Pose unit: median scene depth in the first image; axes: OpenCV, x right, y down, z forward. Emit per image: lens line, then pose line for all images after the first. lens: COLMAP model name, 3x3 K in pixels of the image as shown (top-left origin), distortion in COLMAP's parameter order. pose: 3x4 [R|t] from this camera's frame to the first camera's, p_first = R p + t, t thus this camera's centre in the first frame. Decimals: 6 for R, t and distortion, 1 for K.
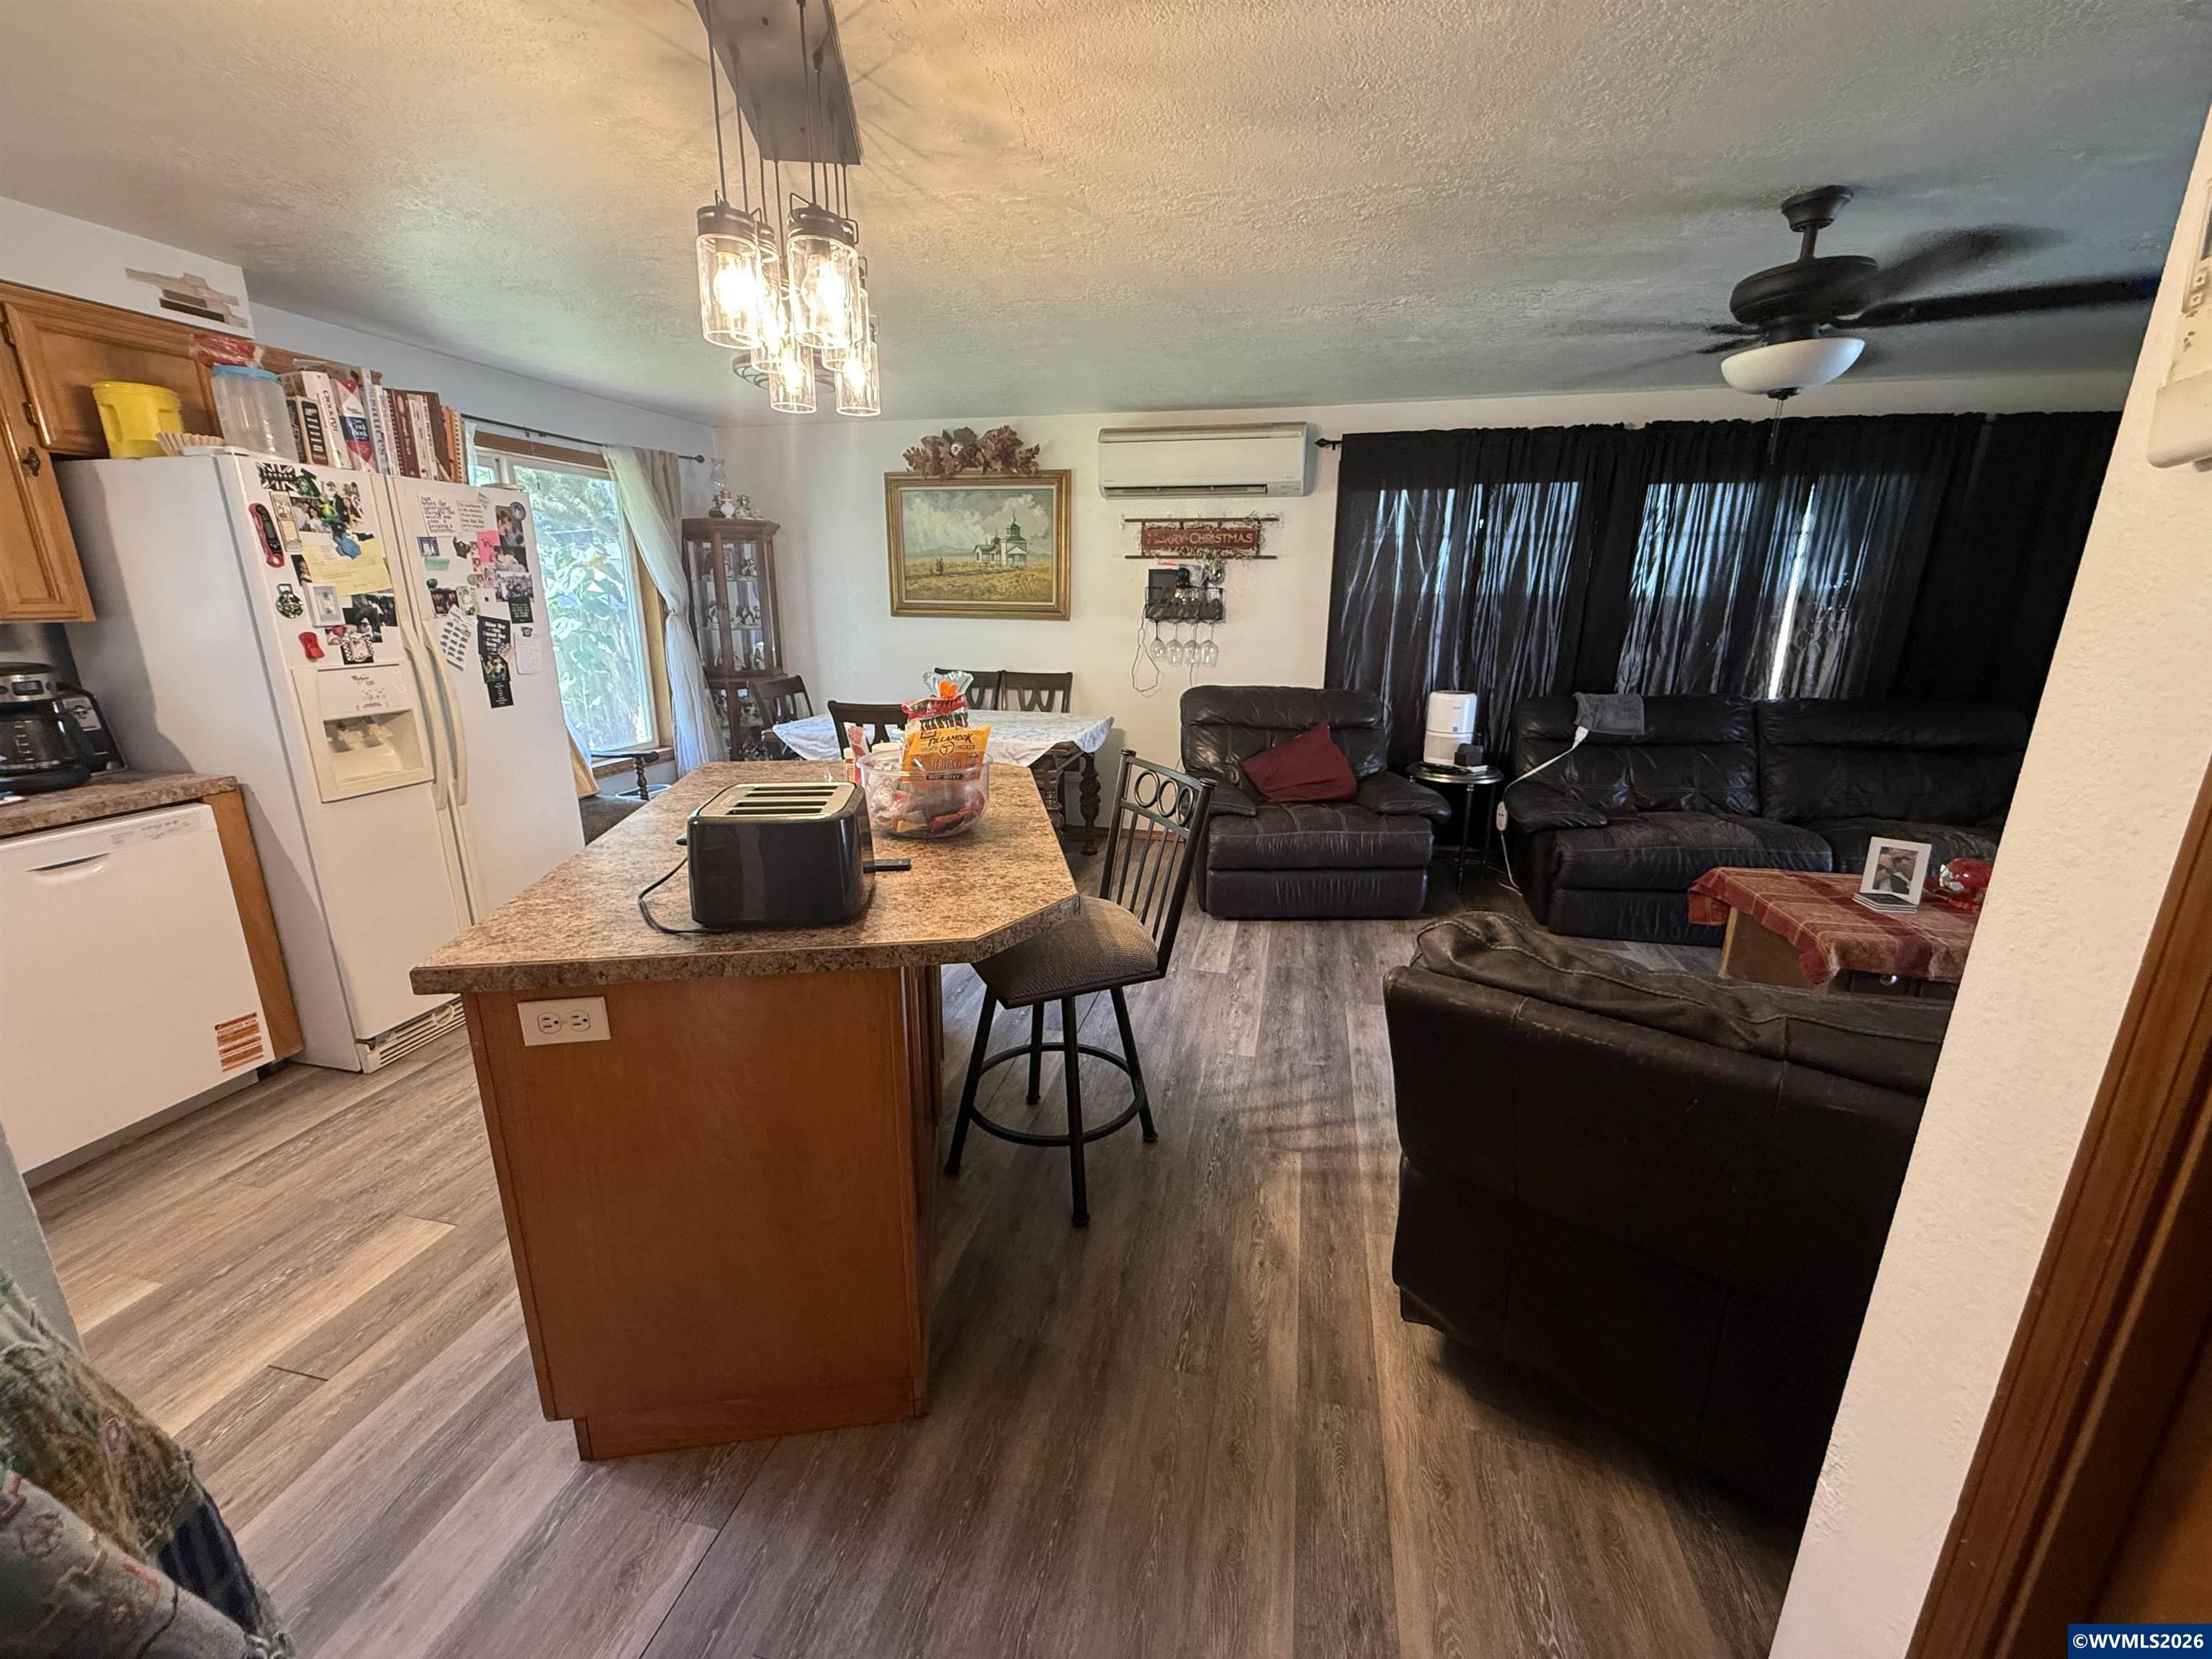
lens RADIAL K [[885.2, 0, 1106.4], [0, 885.2, 832.1], [0, 0, 1]] dist [-0.000851, -0.000288]
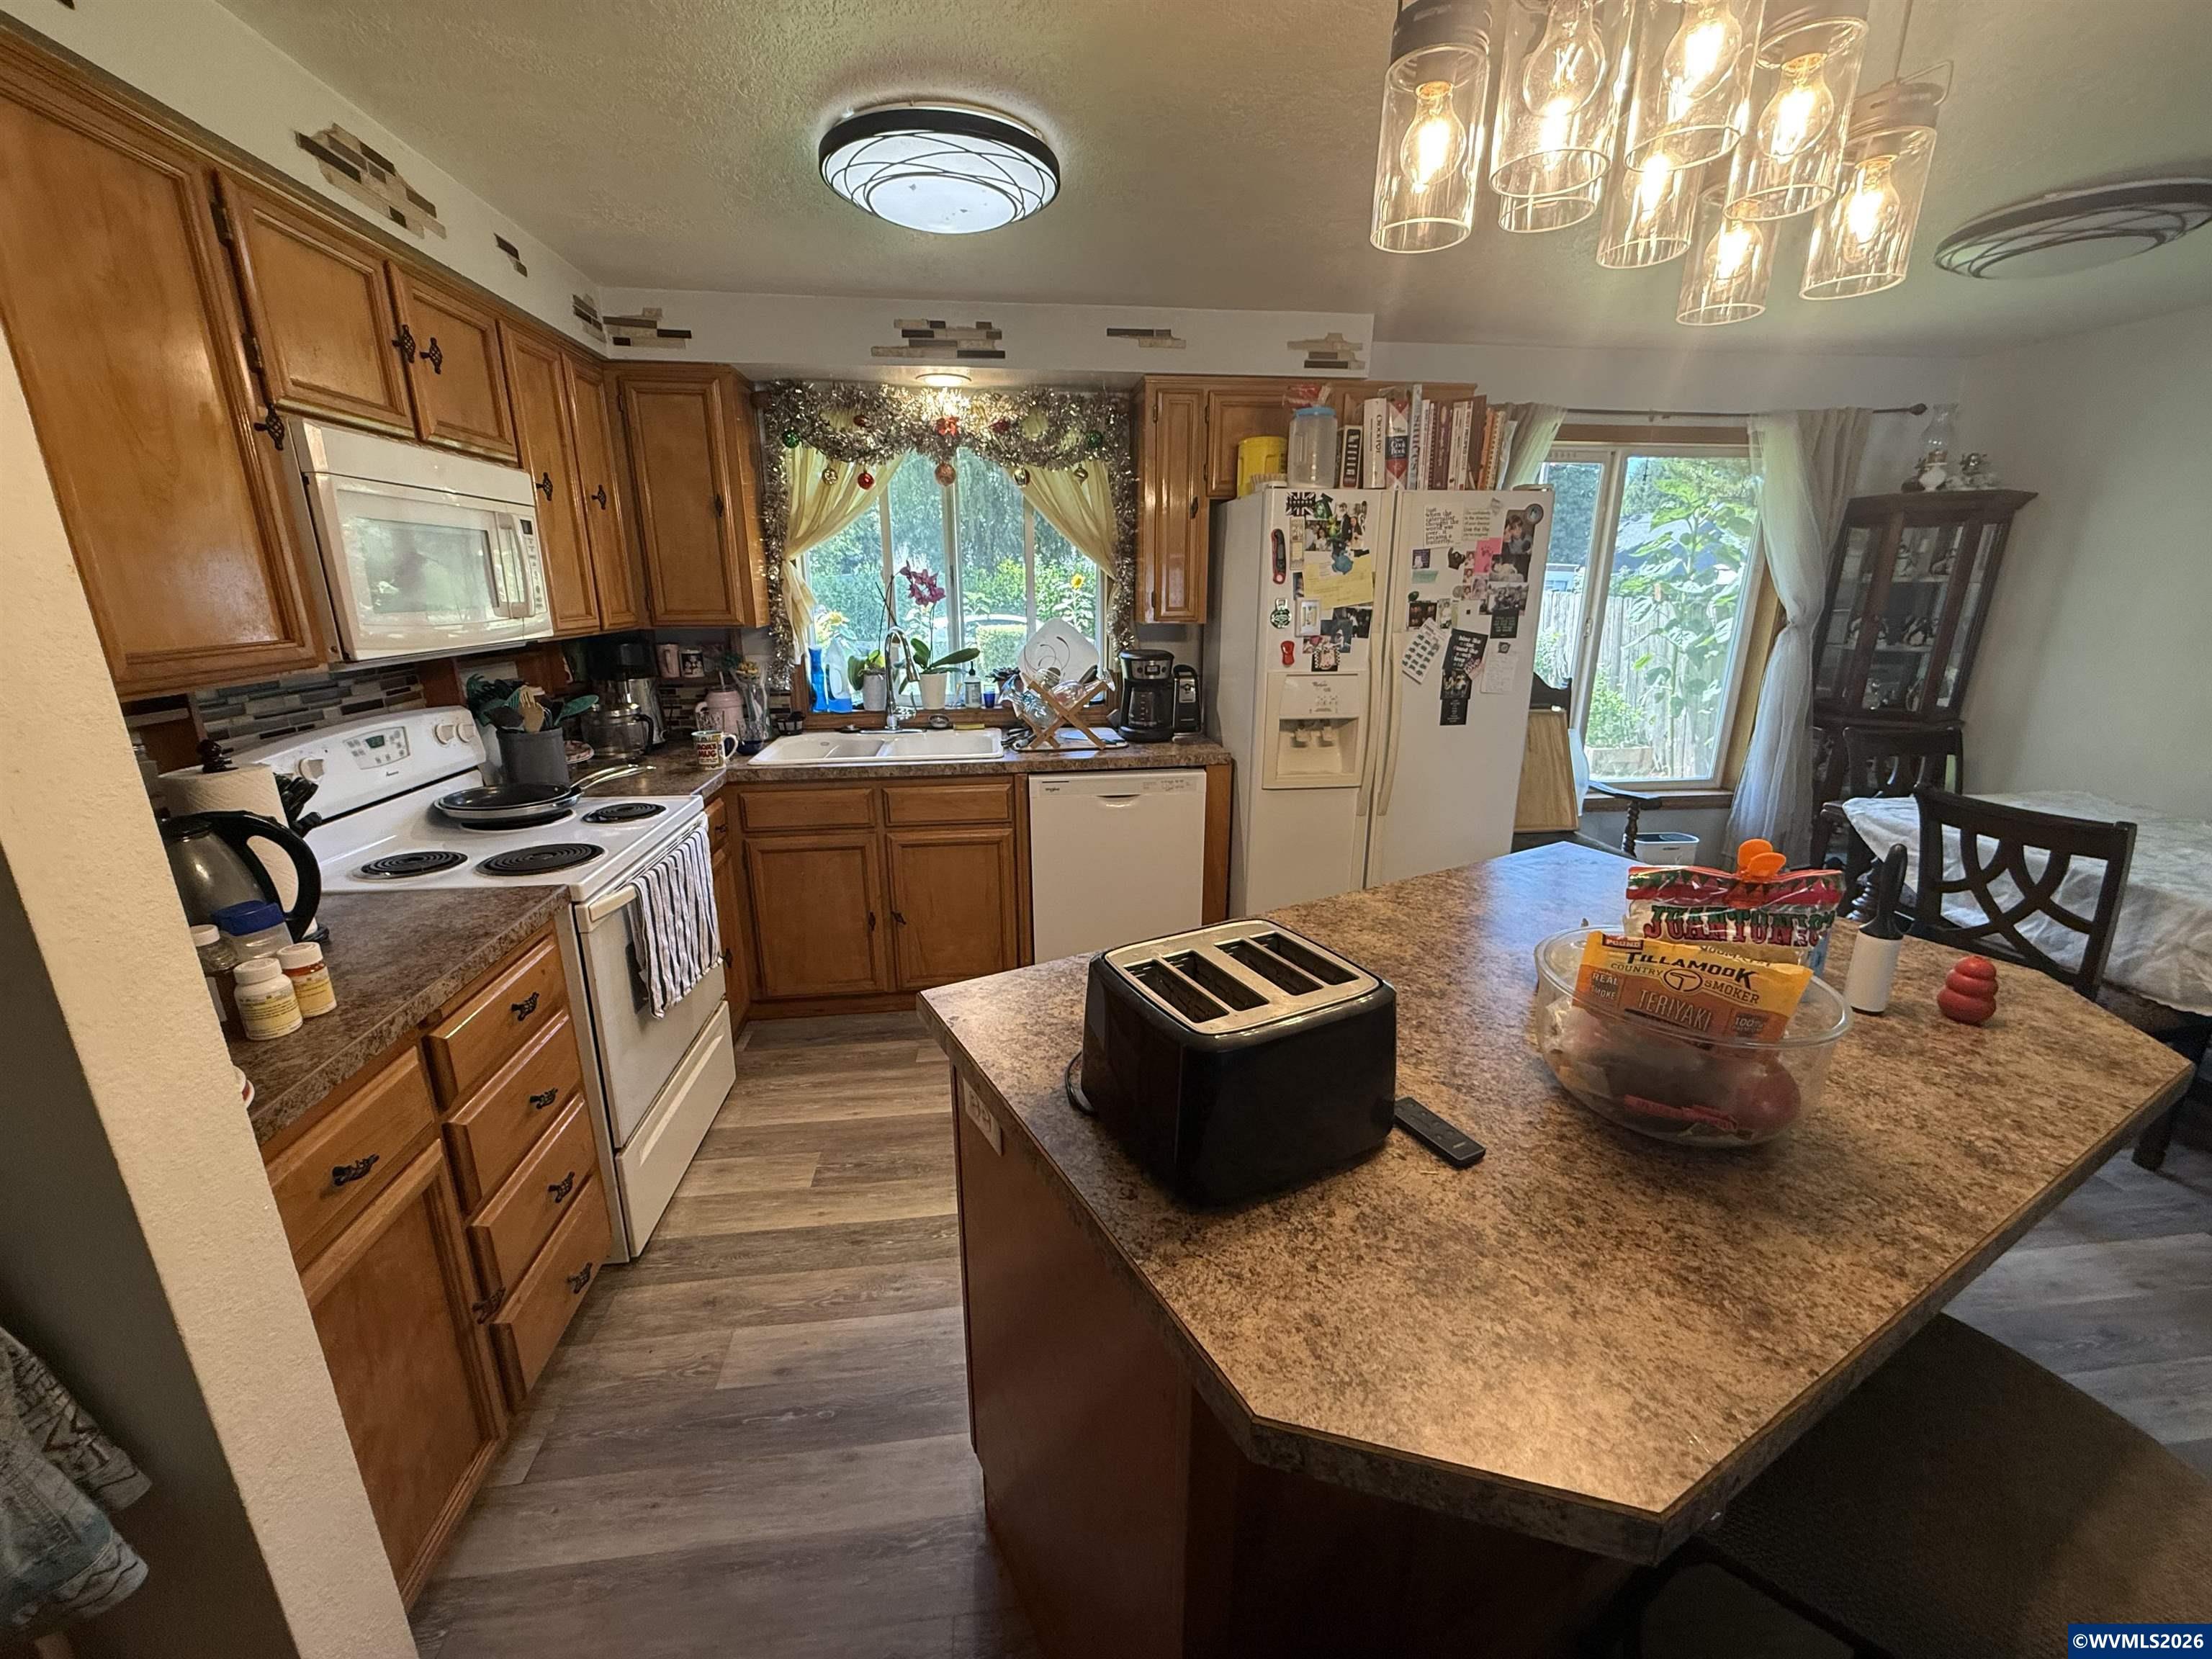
lens RADIAL K [[885.2, 0, 1106.4], [0, 885.2, 827.4], [0, 0, 1]] dist [-0.000851, -0.000288]
pose [[0.337365, 0.250572, -0.907413, 0.090833], [-0.242965, 0.954442, 0.173228, -0.126250], [0.909479, 0.162029, 0.382876, 0.361363]]
